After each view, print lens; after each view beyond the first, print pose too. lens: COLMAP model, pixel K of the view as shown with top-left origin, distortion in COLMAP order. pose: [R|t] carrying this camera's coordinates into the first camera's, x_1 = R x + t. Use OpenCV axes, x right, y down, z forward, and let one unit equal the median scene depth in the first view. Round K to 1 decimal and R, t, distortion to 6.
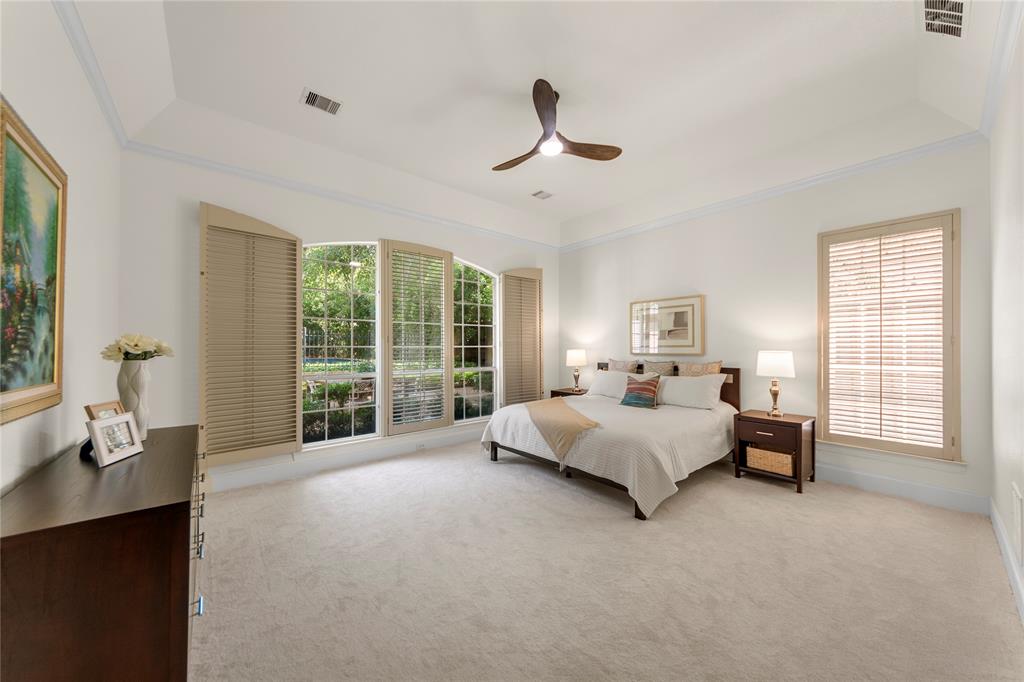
lens RADIAL K [[369.8, 0, 516.4], [0, 369.8, 342.9], [0, 0, 1]] dist [-0.002167, 0.000153]
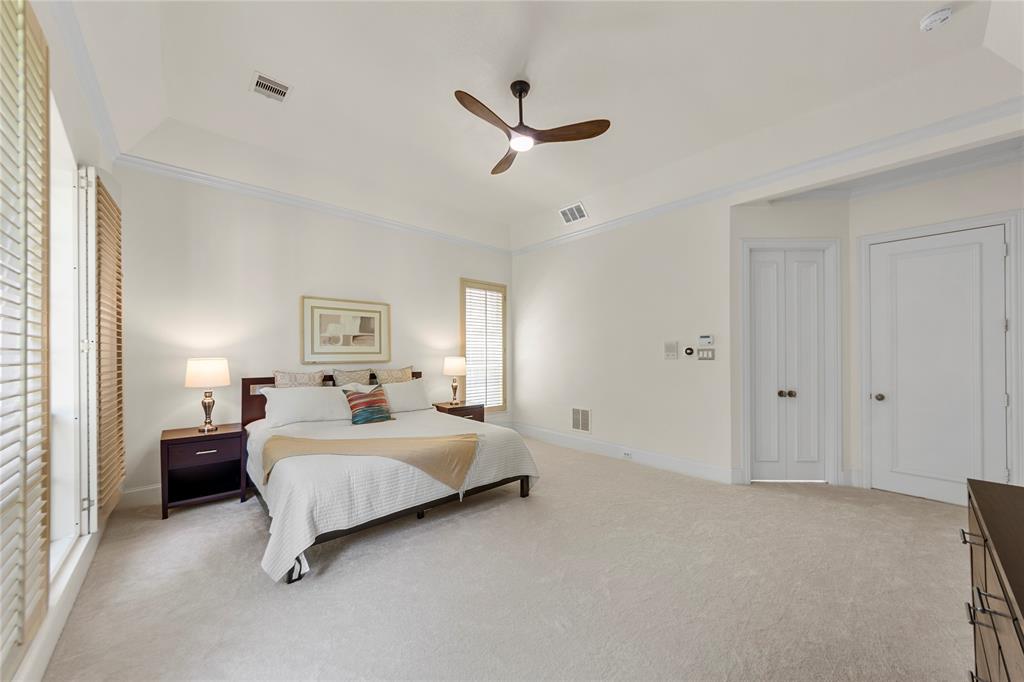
lens RADIAL K [[369.8, 0, 514.1], [0, 369.8, 350.7], [0, 0, 1]] dist [-0.002167, 0.000153]
pose [[-0.051872, 0.008709, 0.998616, -0.594646], [-0.009566, 0.999912, -0.009217, 0.009155], [-0.998608, -0.010031, -0.051784, 0.753860]]
